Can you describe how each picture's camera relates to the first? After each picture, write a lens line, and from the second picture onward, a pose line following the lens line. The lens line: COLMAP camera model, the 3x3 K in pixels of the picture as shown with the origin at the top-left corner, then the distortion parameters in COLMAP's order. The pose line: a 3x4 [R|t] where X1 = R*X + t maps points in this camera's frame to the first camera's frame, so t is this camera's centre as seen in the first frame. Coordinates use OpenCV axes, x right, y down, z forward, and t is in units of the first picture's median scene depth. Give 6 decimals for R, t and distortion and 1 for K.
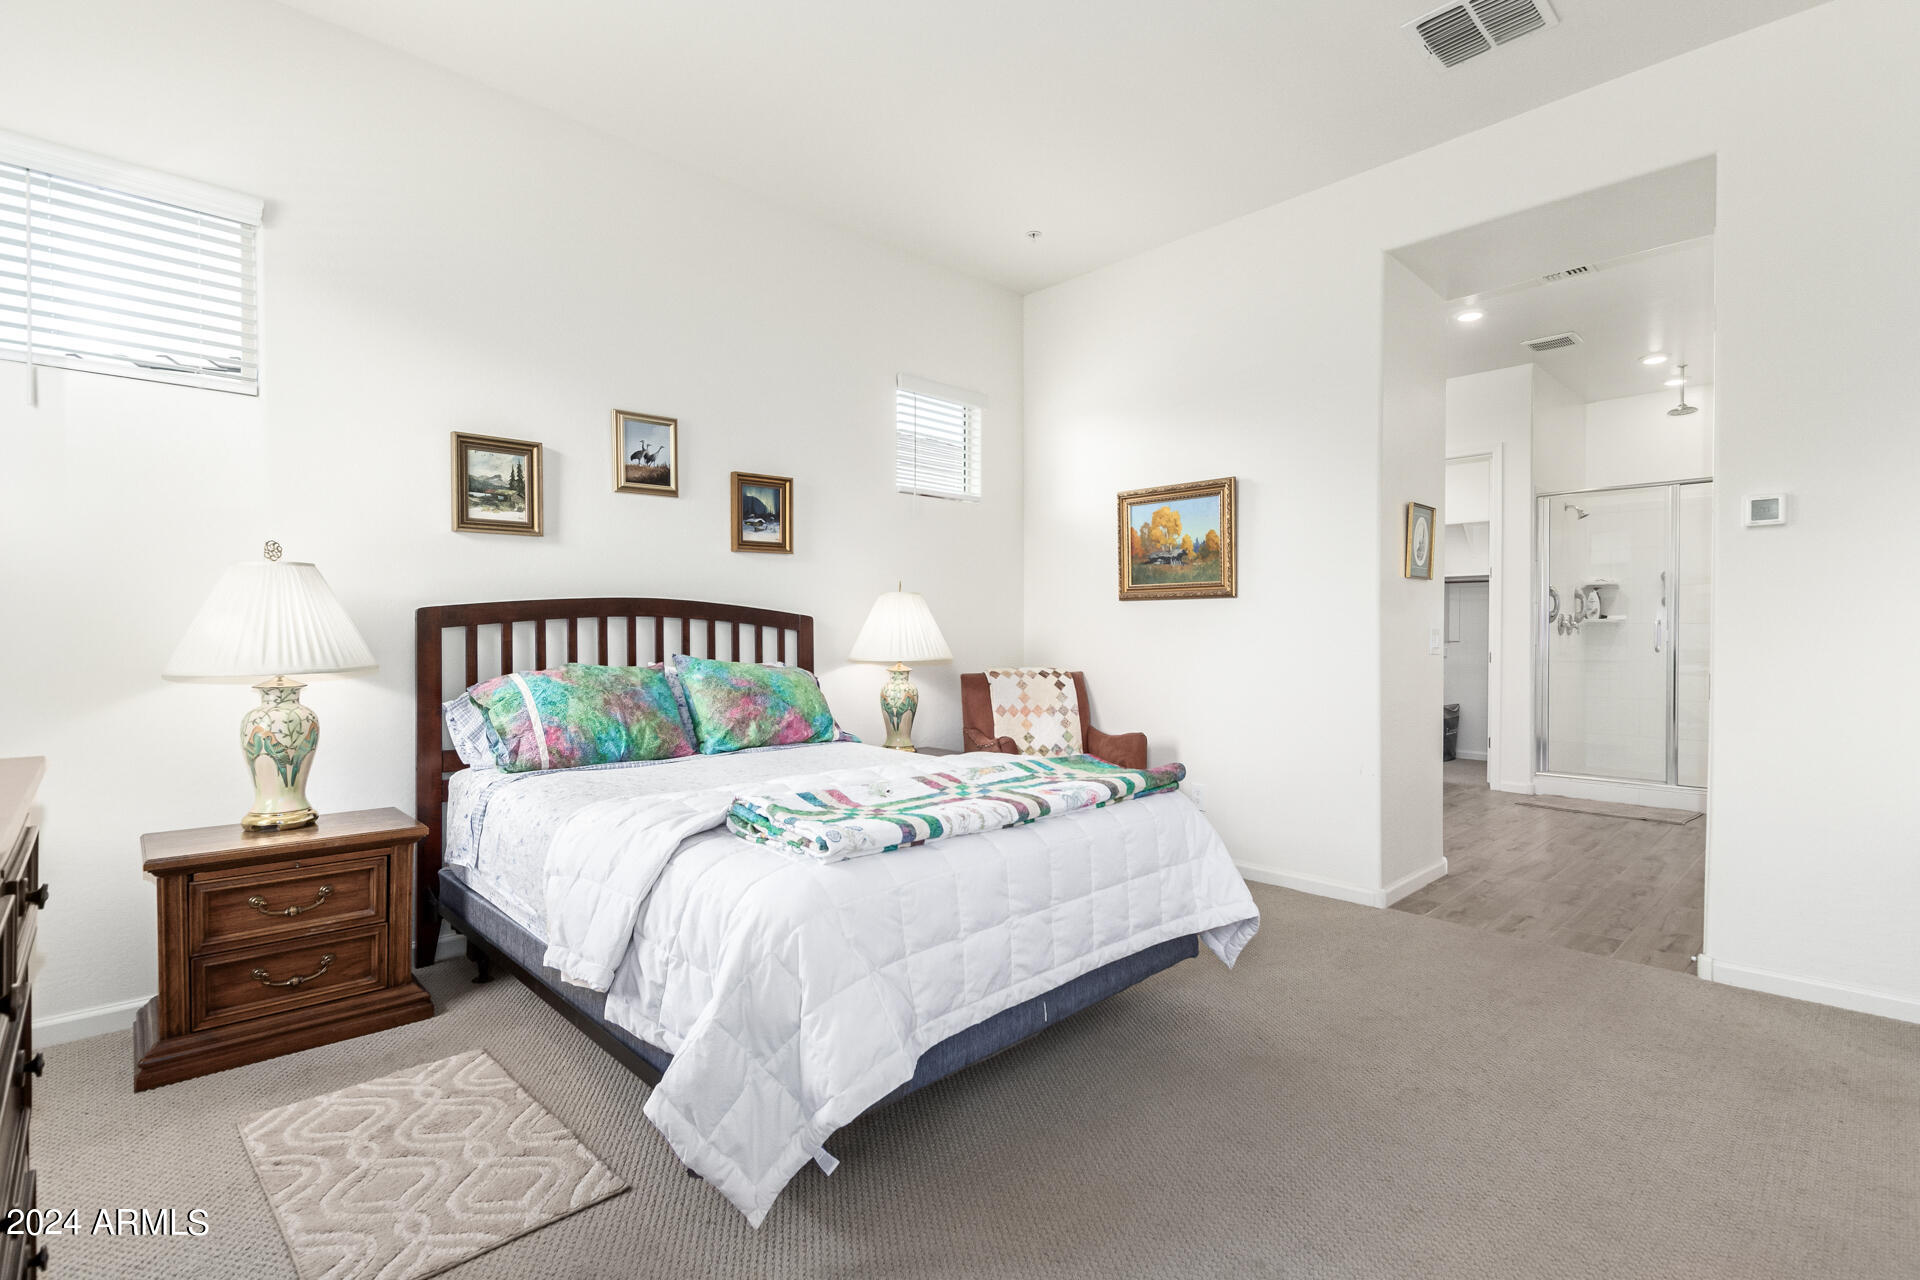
lens RADIAL K [[903.6, 0, 964.5], [0, 903.6, 635.6], [0, 0, 1]] dist [0.002442, -0.000235]
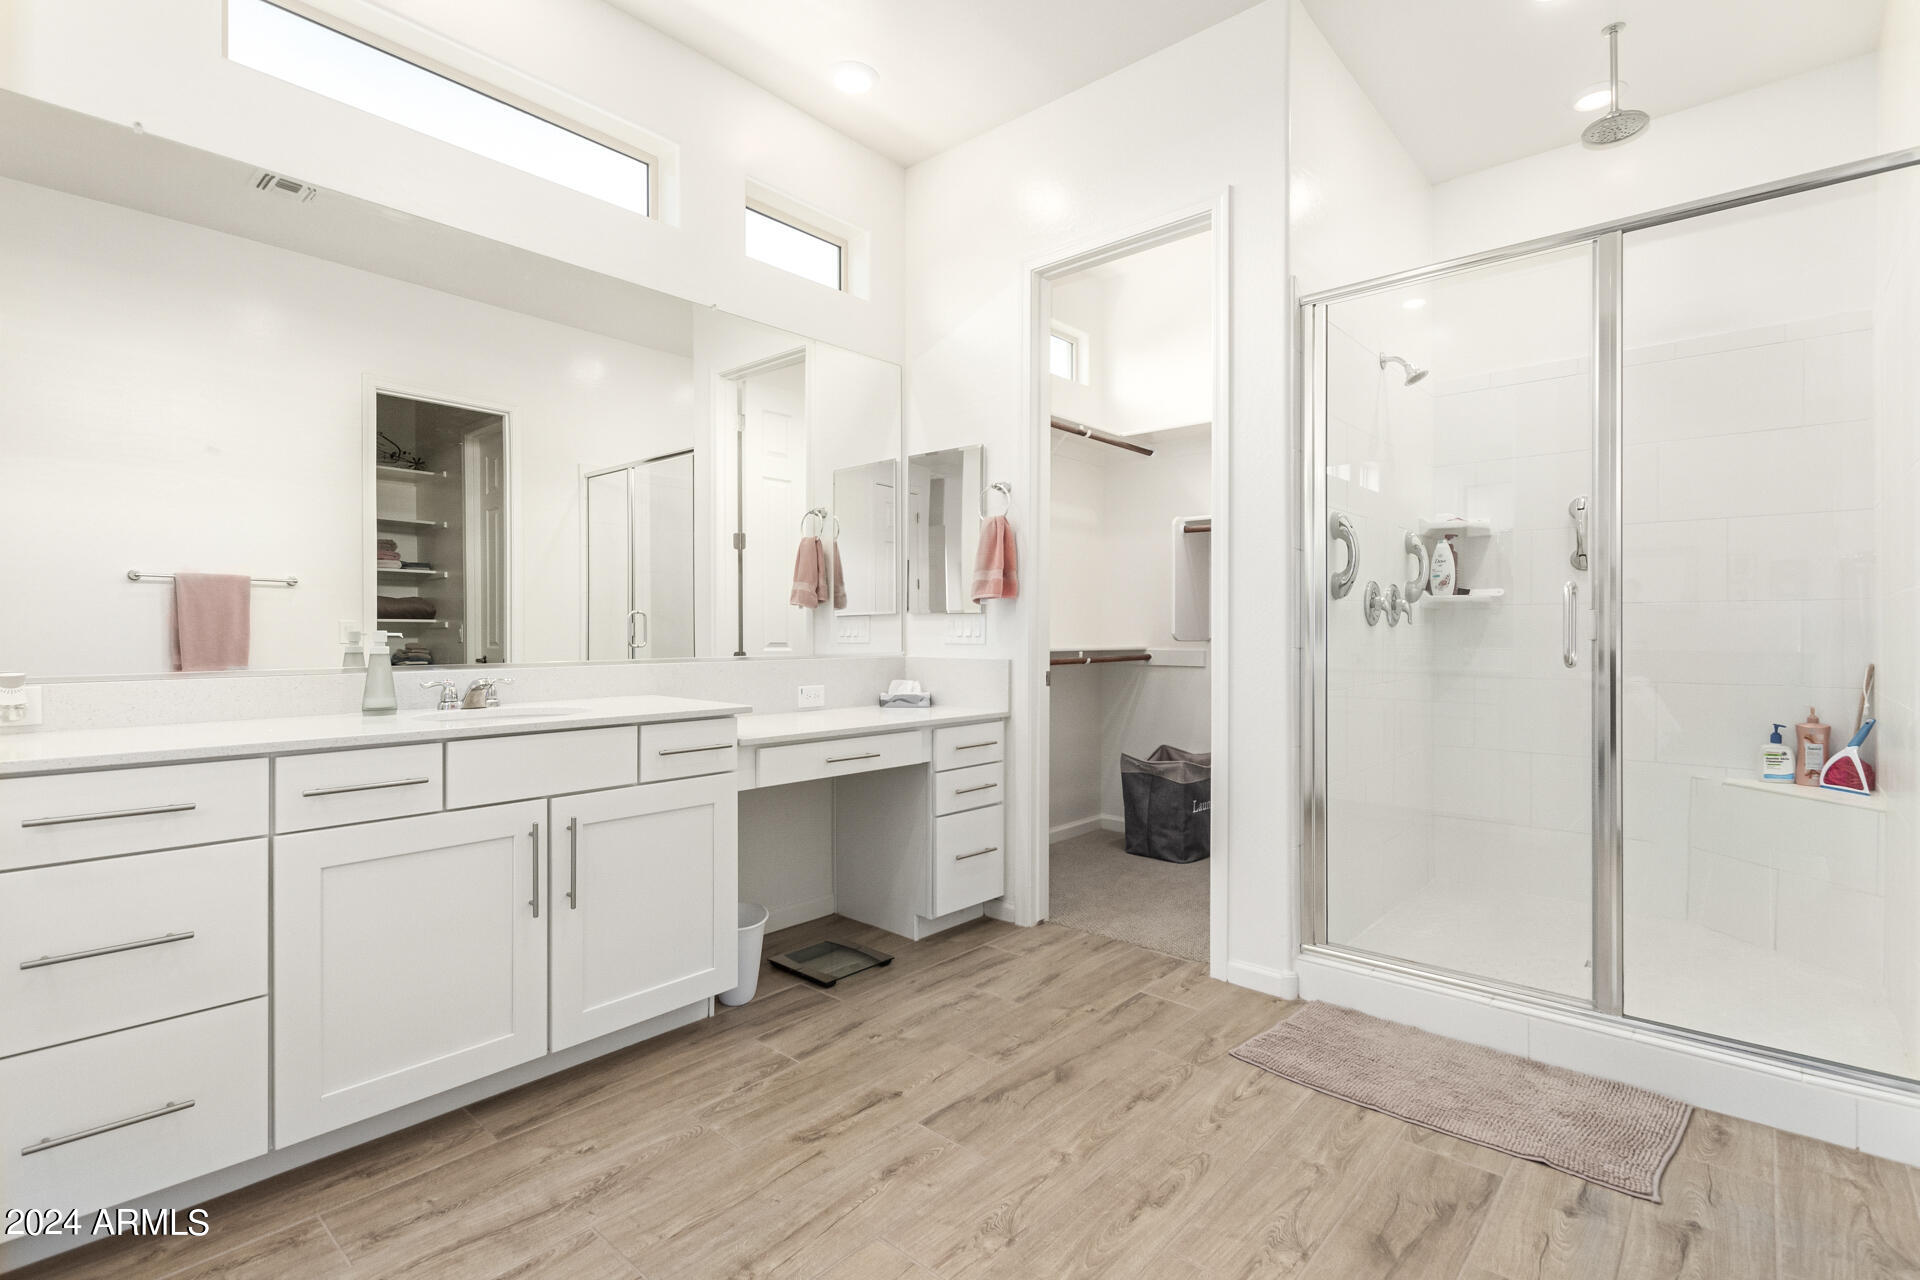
lens RADIAL K [[897.9, 0, 956.8], [0, 897.9, 641.8], [0, 0, 1]] dist [0.021866, 0.000359]
pose [[0.997061, -0.010450, 0.075896, 0.395339], [0.009575, 0.999884, 0.011876, -0.000682], [-0.076011, -0.011114, 0.997045, 0.528514]]
